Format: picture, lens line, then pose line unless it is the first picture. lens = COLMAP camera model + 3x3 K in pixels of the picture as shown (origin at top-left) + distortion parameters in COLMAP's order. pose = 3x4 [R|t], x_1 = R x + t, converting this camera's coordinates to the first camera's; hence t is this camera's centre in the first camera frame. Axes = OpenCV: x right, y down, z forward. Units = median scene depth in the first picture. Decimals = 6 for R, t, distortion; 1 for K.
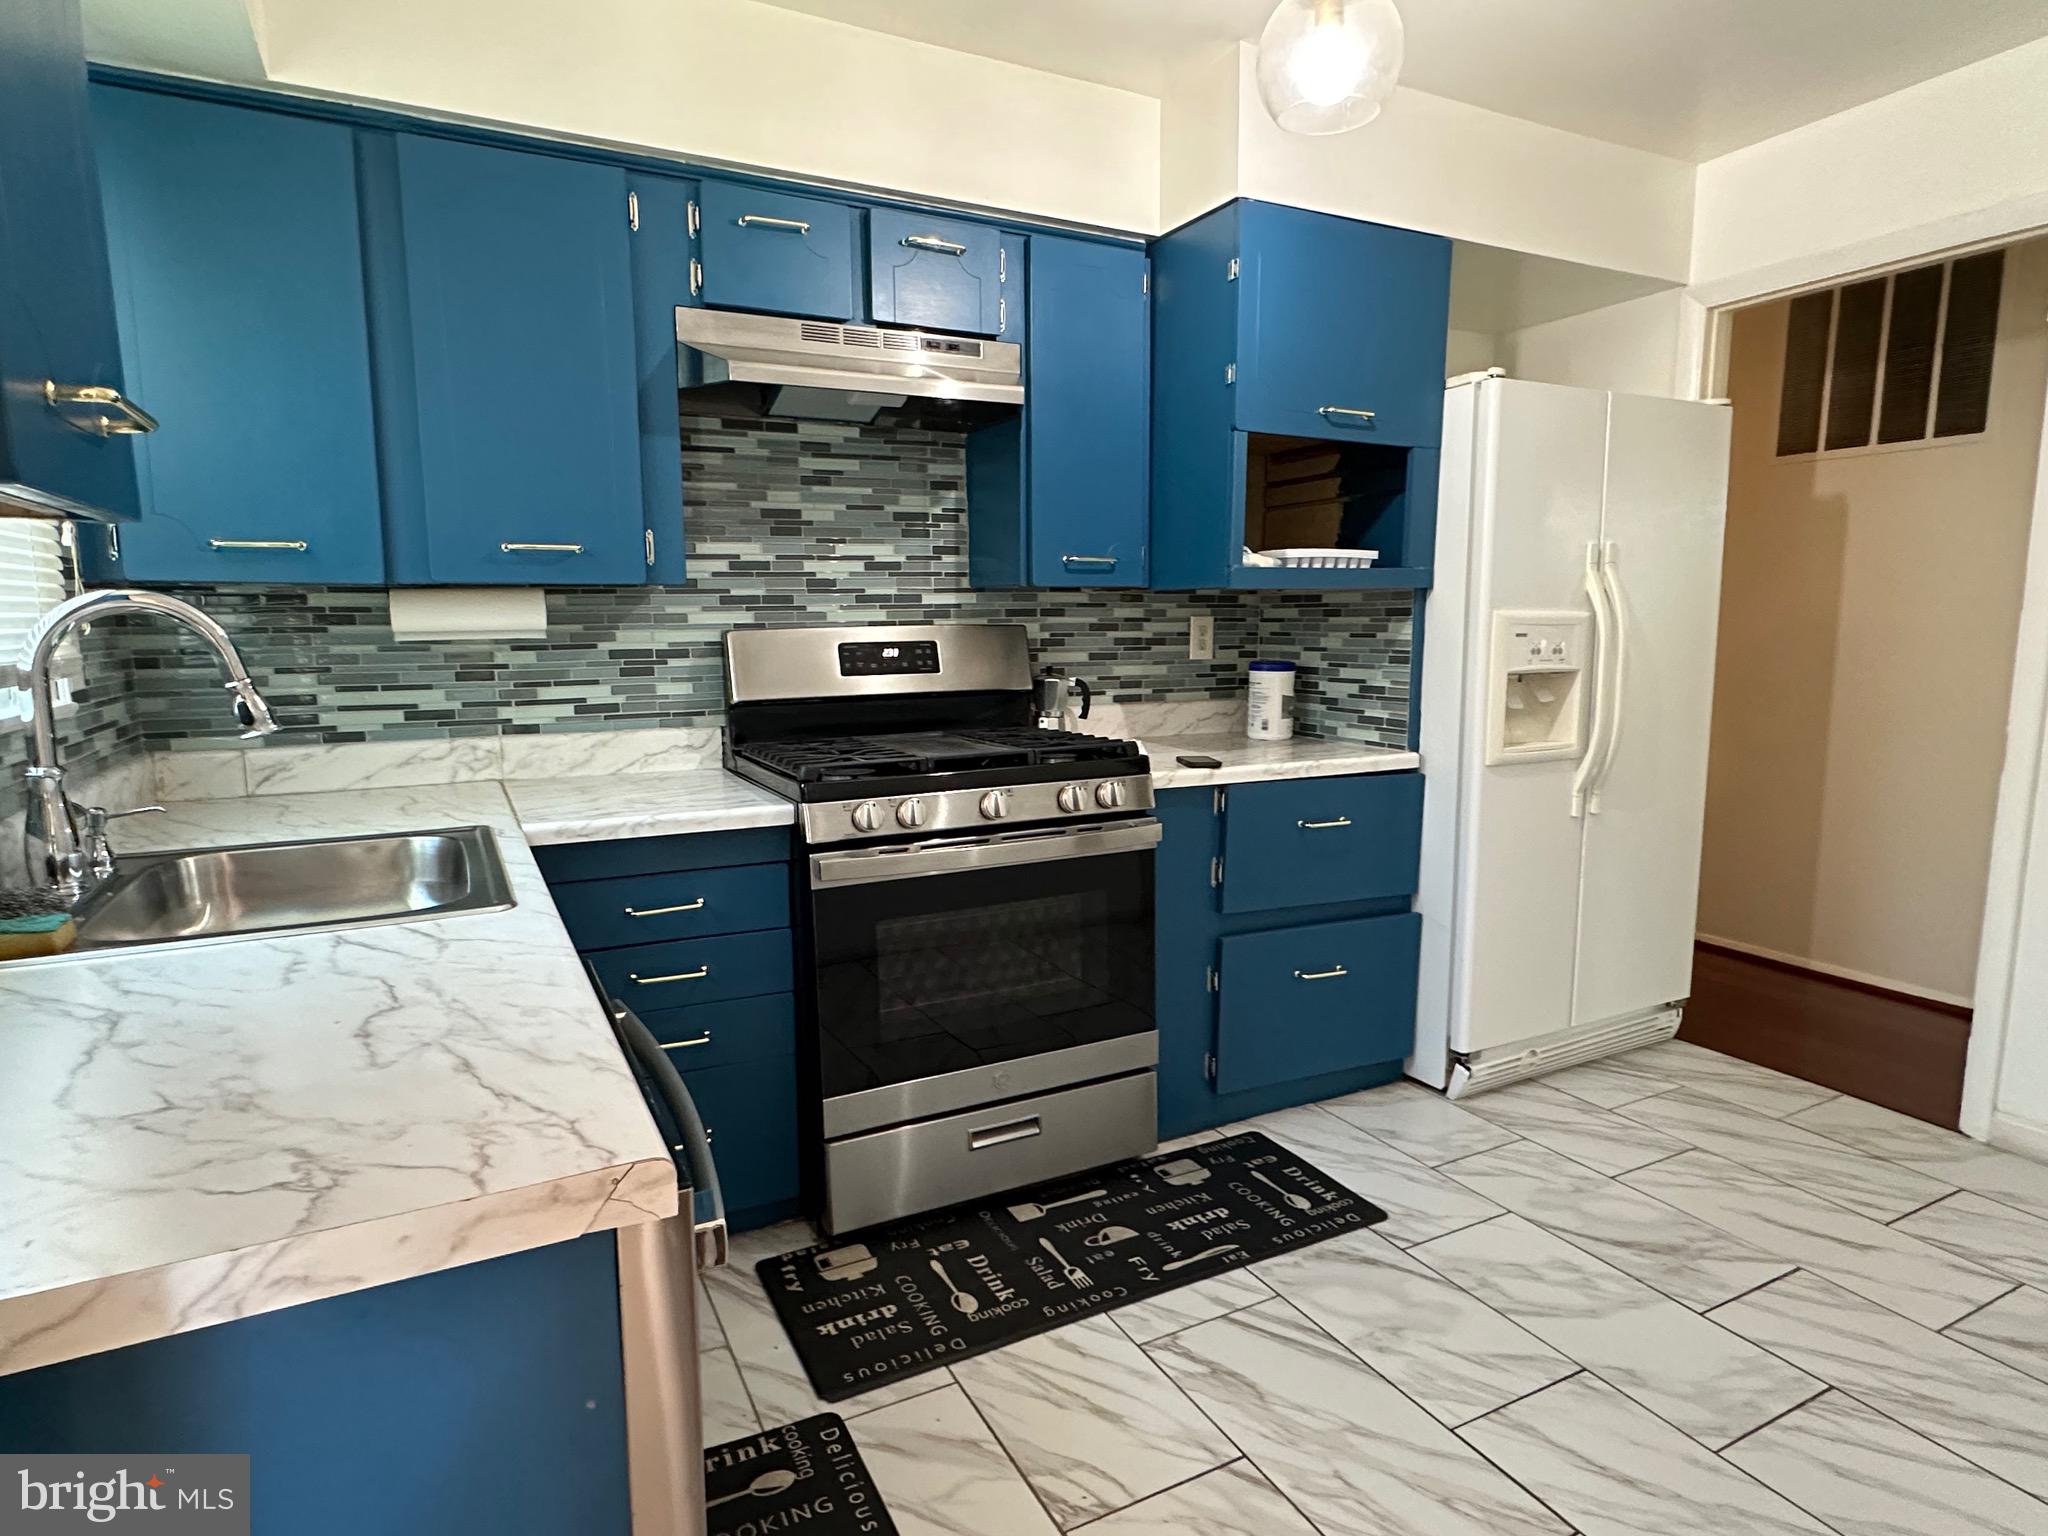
lens RADIAL K [[1130.5, 0, 1020.8], [0, 1130.5, 771.8], [0, 0, 1]] dist [0.001687, -0.001736]
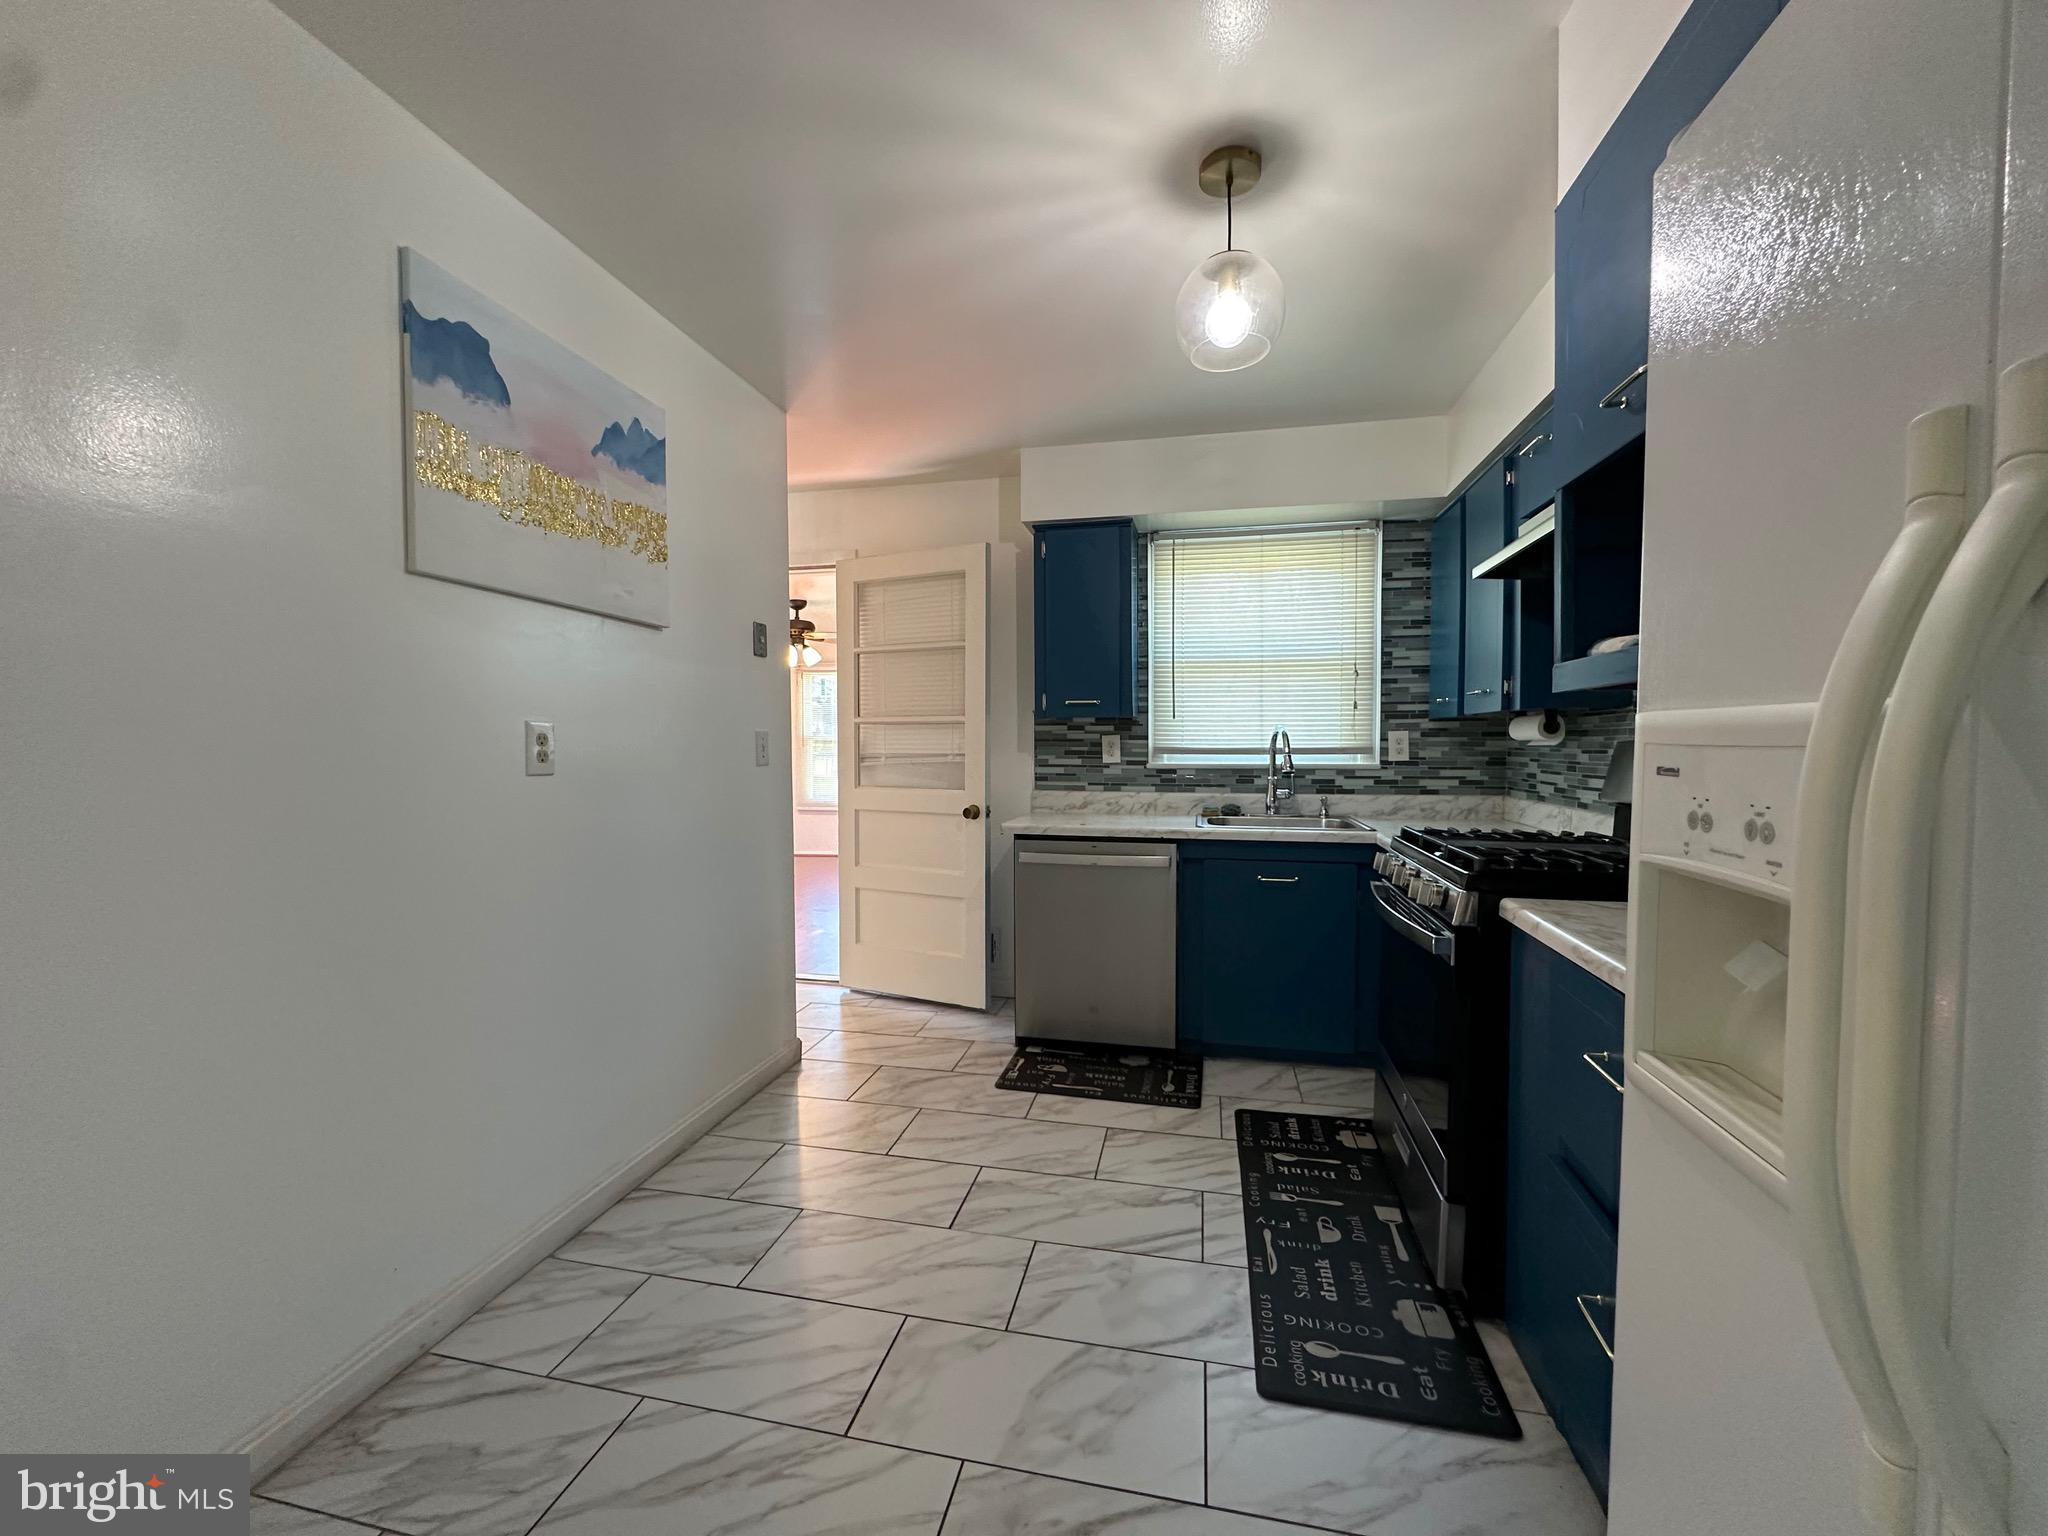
lens RADIAL K [[822.8, 0, 1021.1], [0, 822.8, 769.3], [0, 0, 1]] dist [-0.000379, 0.000064]
pose [[-0.639662, 0.033499, -0.767926, 1.023252], [-0.099702, 0.986994, 0.126105, -0.174180], [0.762163, 0.157228, -0.628002, 1.305219]]
